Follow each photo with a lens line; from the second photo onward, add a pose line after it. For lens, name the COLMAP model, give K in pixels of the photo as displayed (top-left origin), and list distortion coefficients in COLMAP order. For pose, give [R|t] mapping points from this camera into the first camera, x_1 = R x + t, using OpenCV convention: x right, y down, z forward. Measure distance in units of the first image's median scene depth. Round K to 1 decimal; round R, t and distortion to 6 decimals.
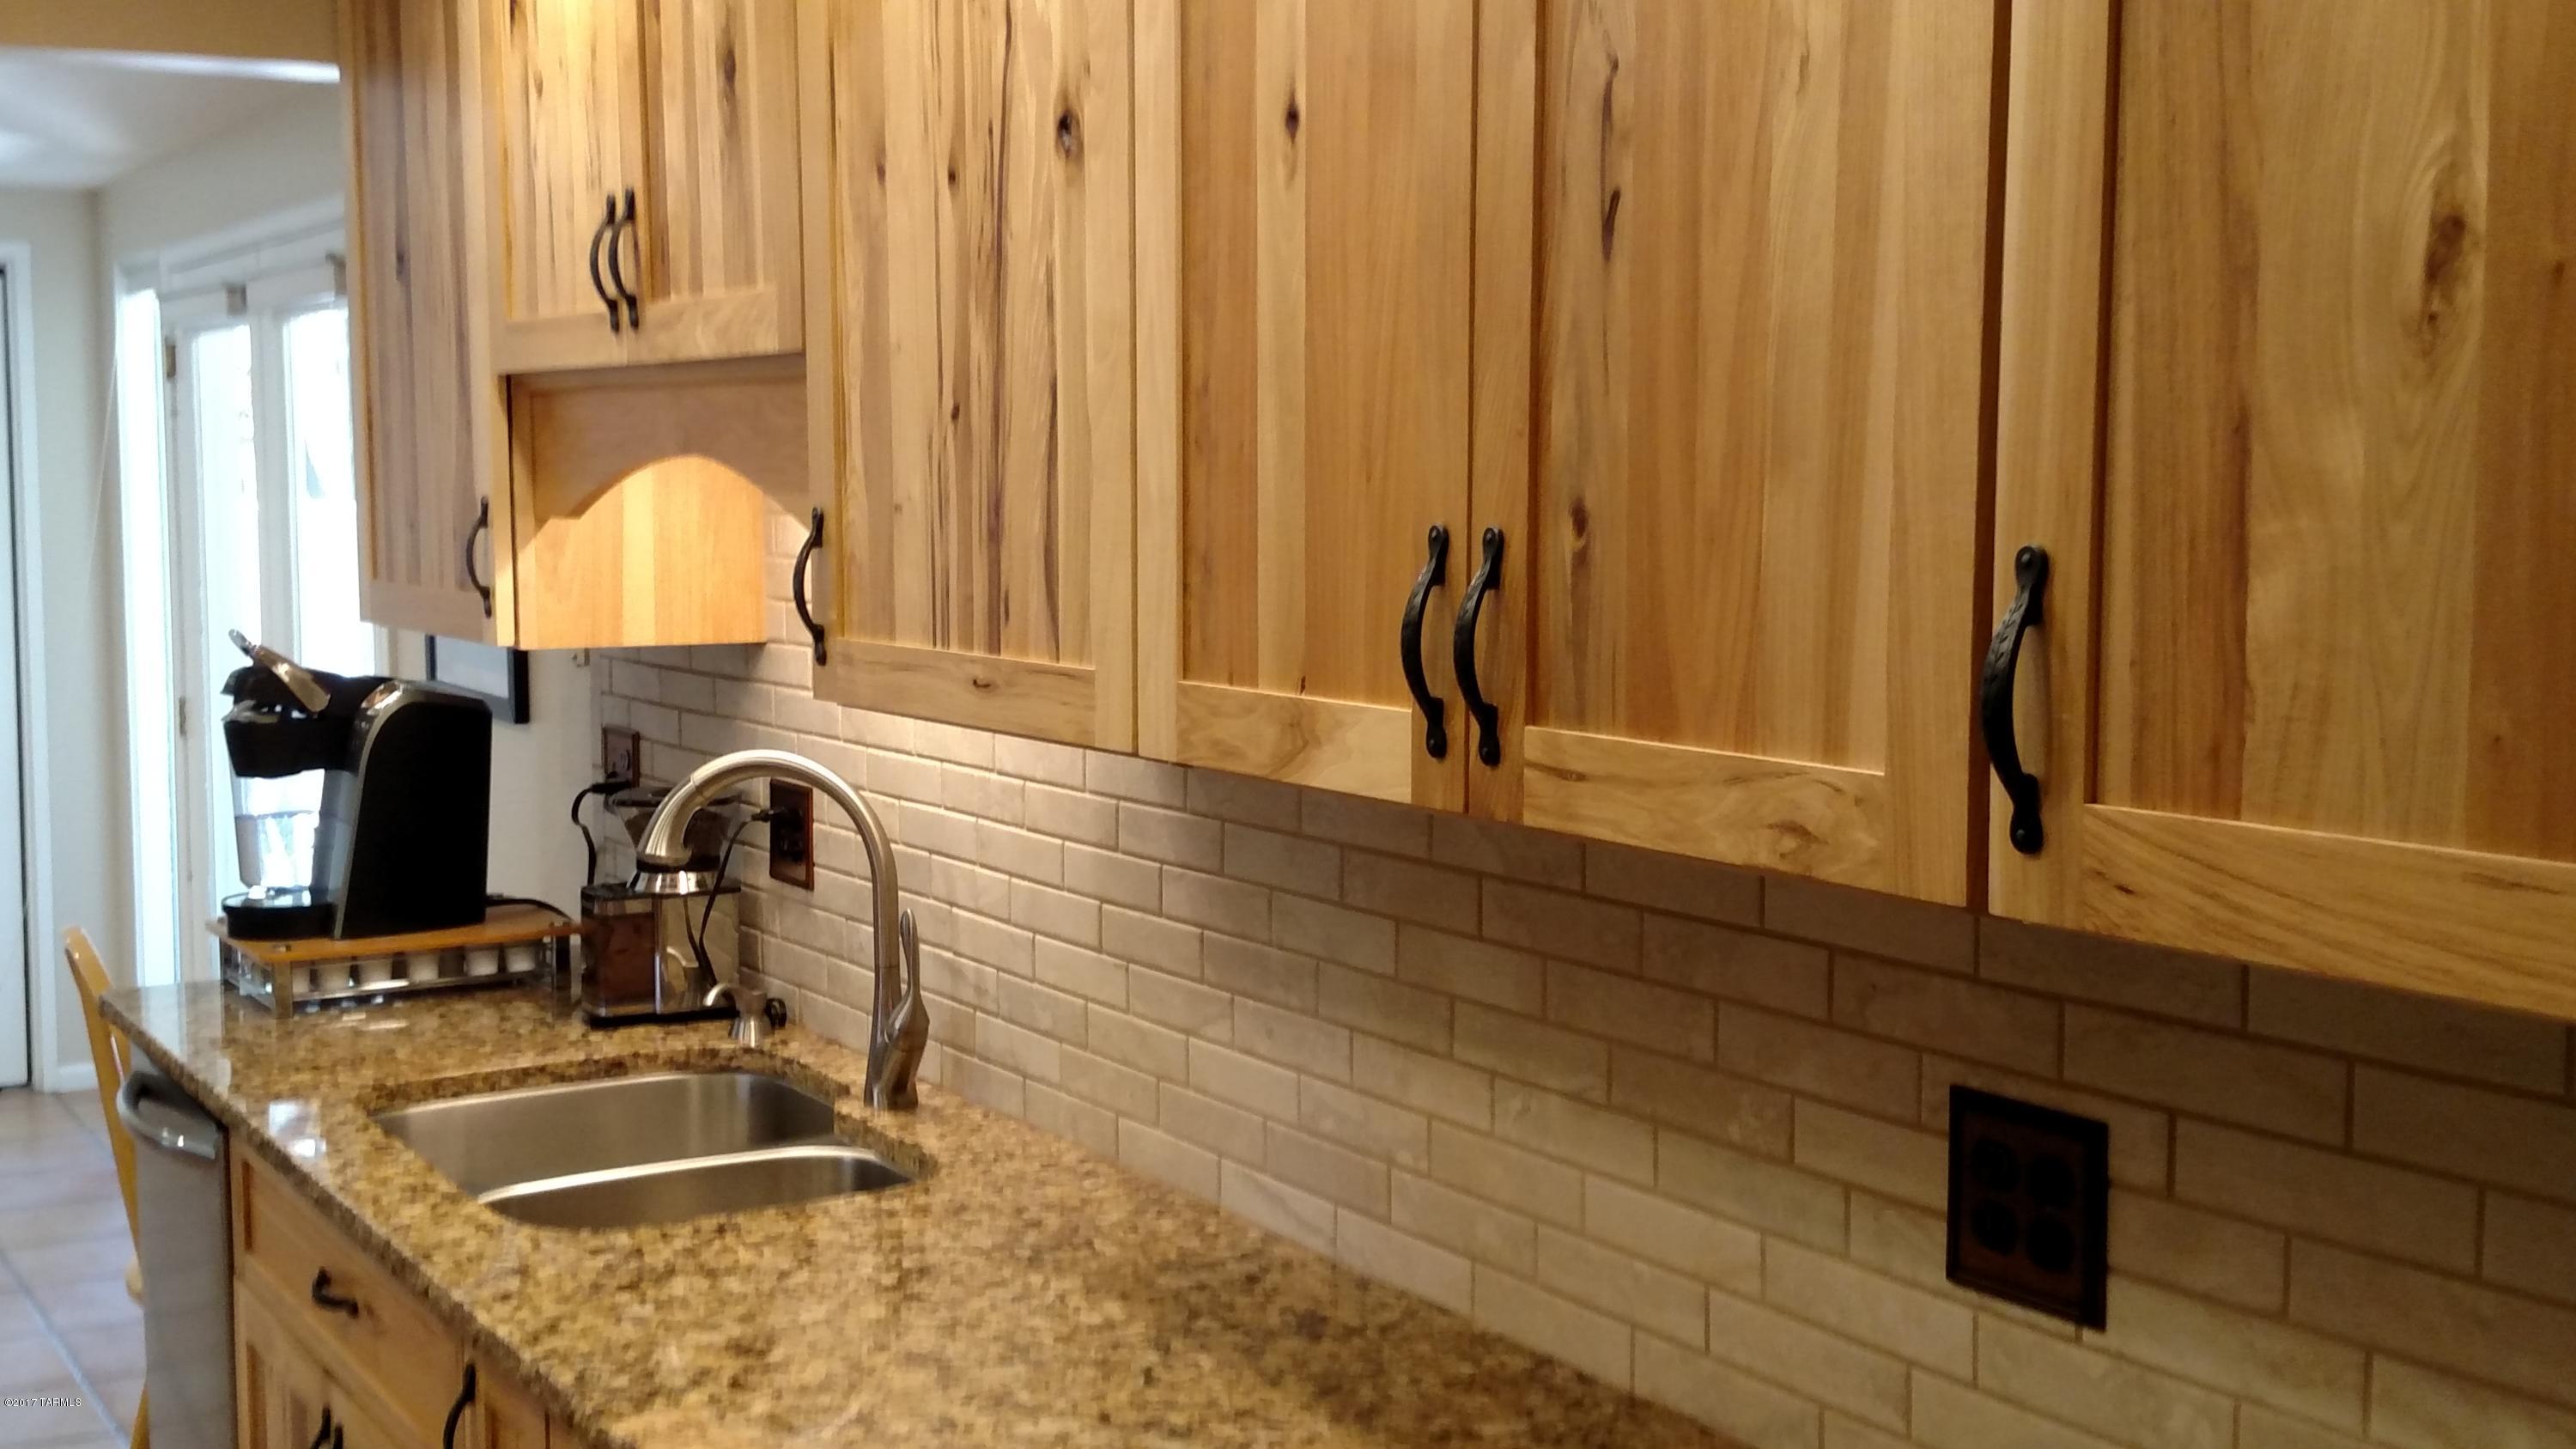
lens RADIAL K [[3023.2, 0, 1288.0], [0, 3023.2, 724.5], [0, 0, 1]] dist [0.129012, -0.011420]
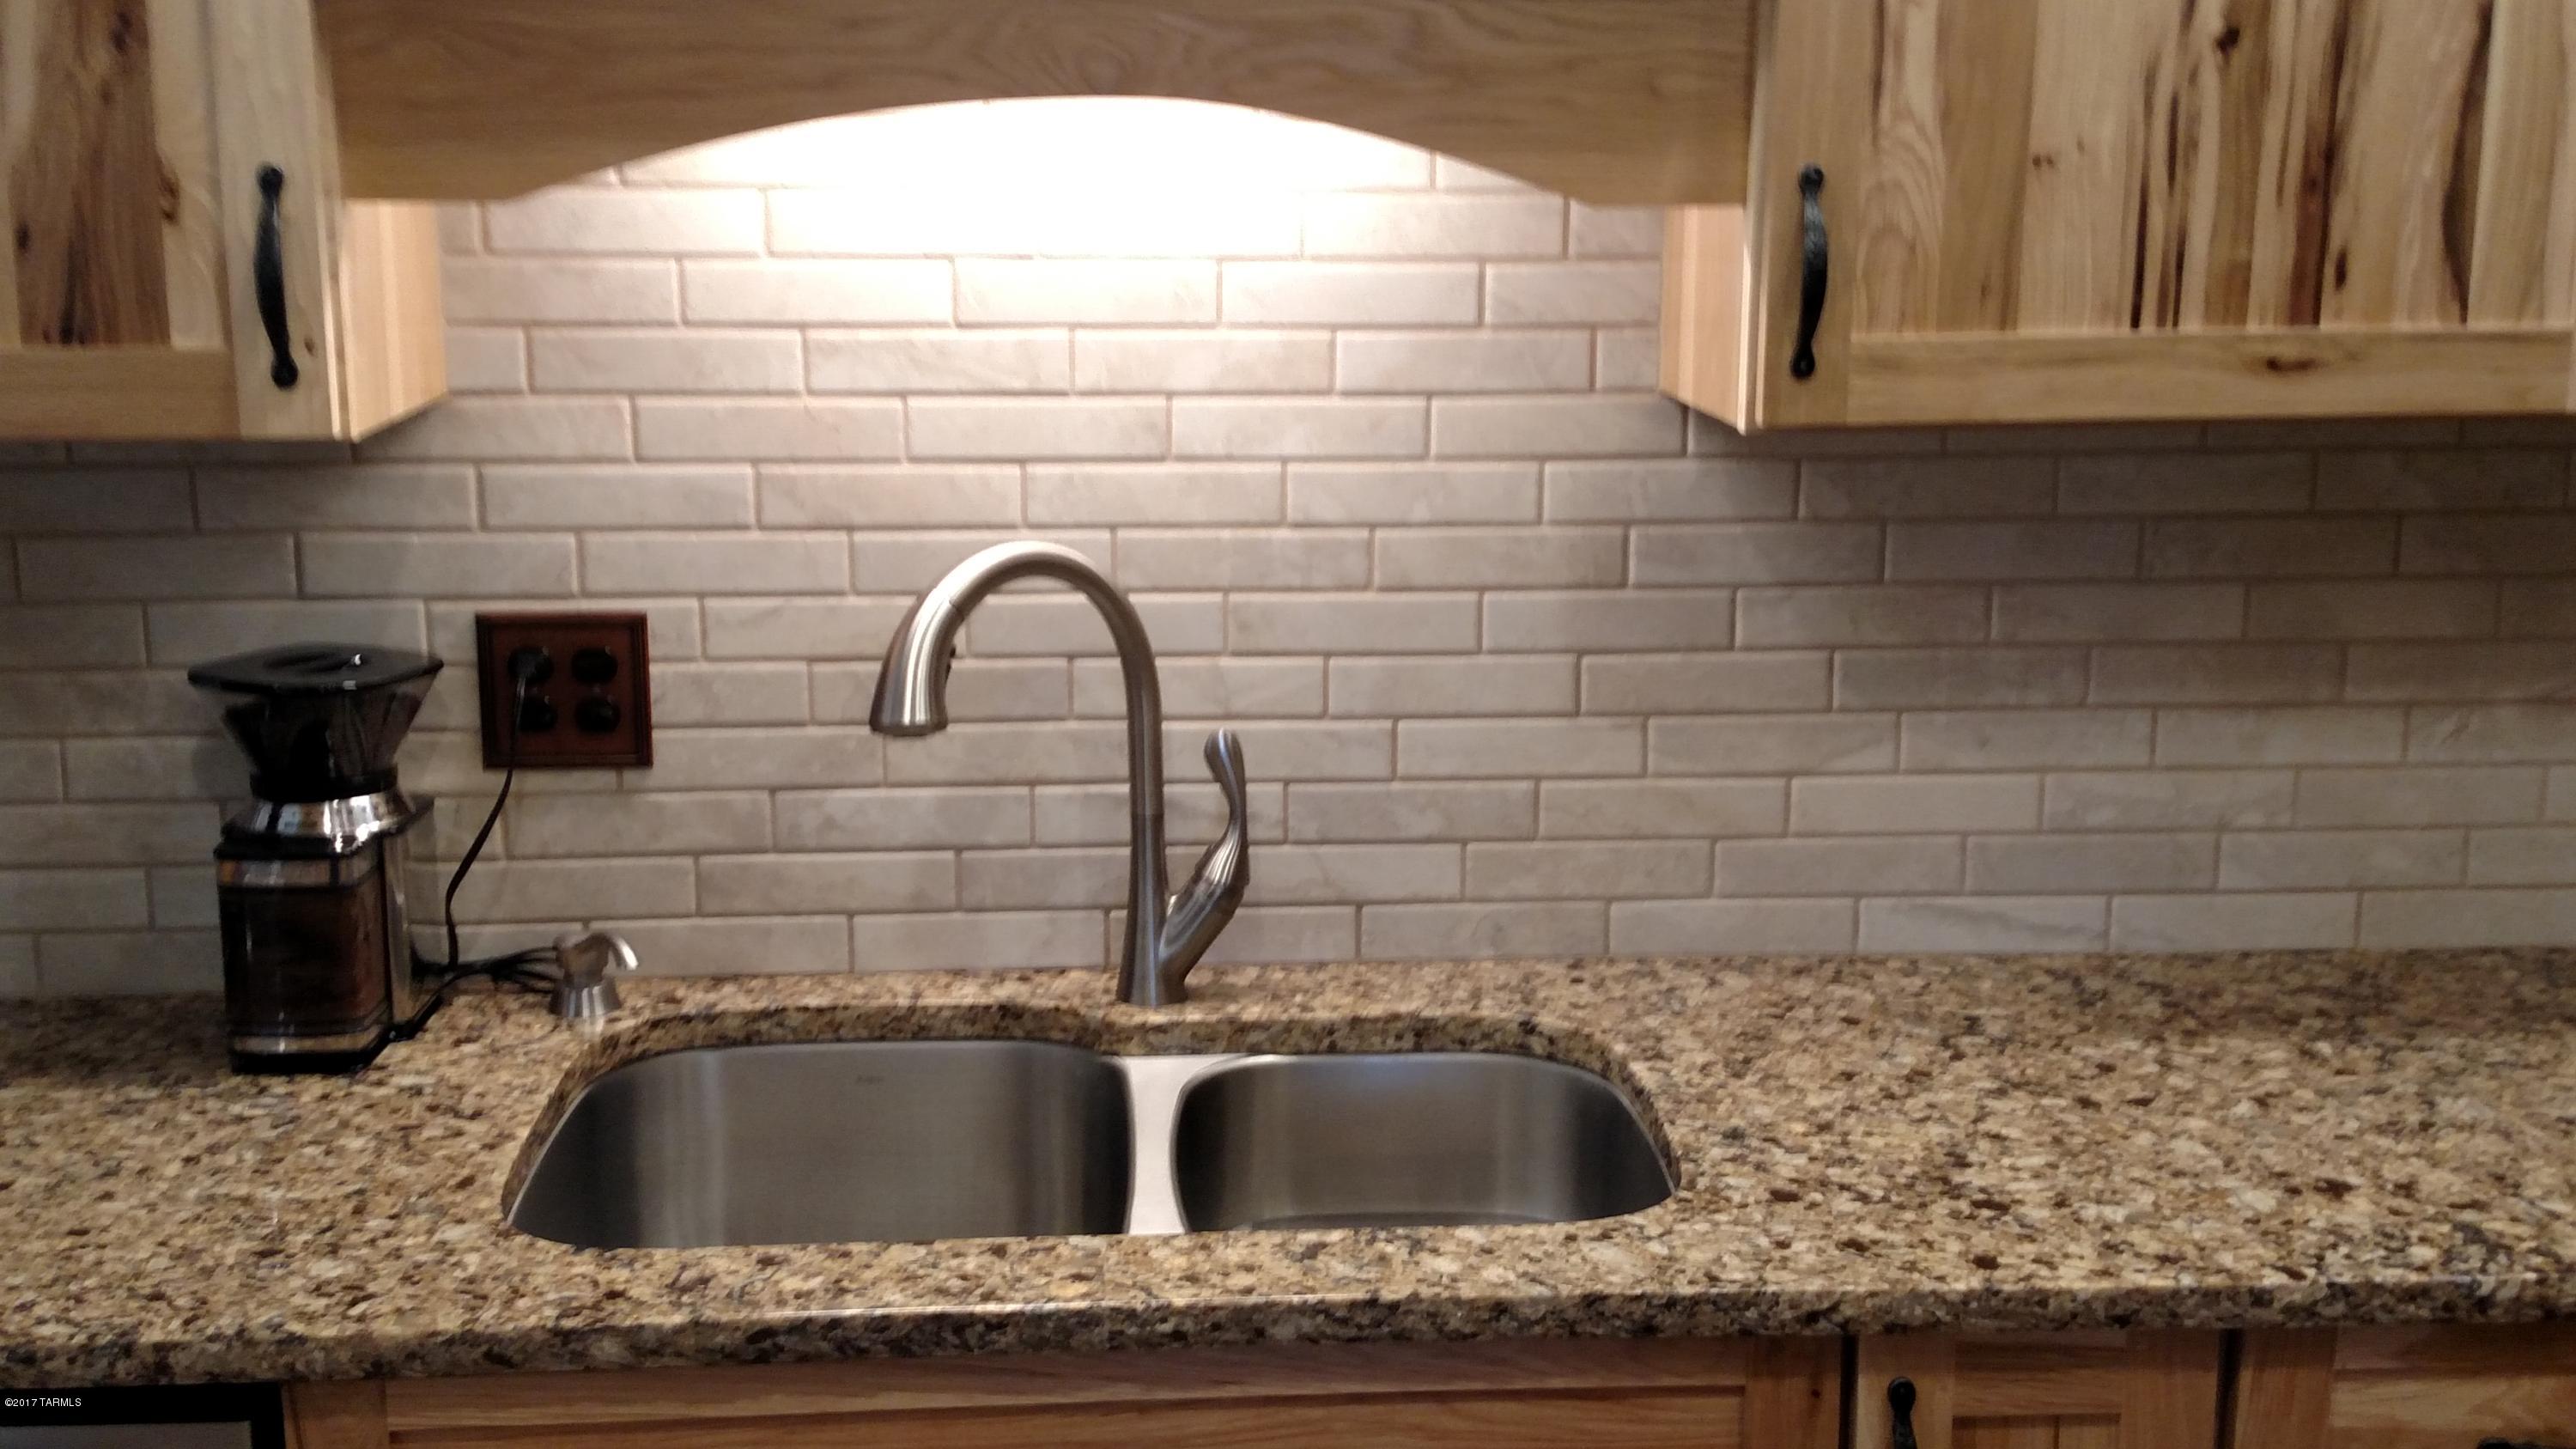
lens RADIAL K [[3023.2, 0, 1288.0], [0, 3023.2, 724.5], [0, 0, 1]] dist [0.129012, -0.011420]
pose [[0.453458, -0.185183, 0.871828, -0.939931], [0.080504, 0.982689, 0.166858, -0.075829], [-0.887635, -0.005477, 0.460516, 0.802991]]
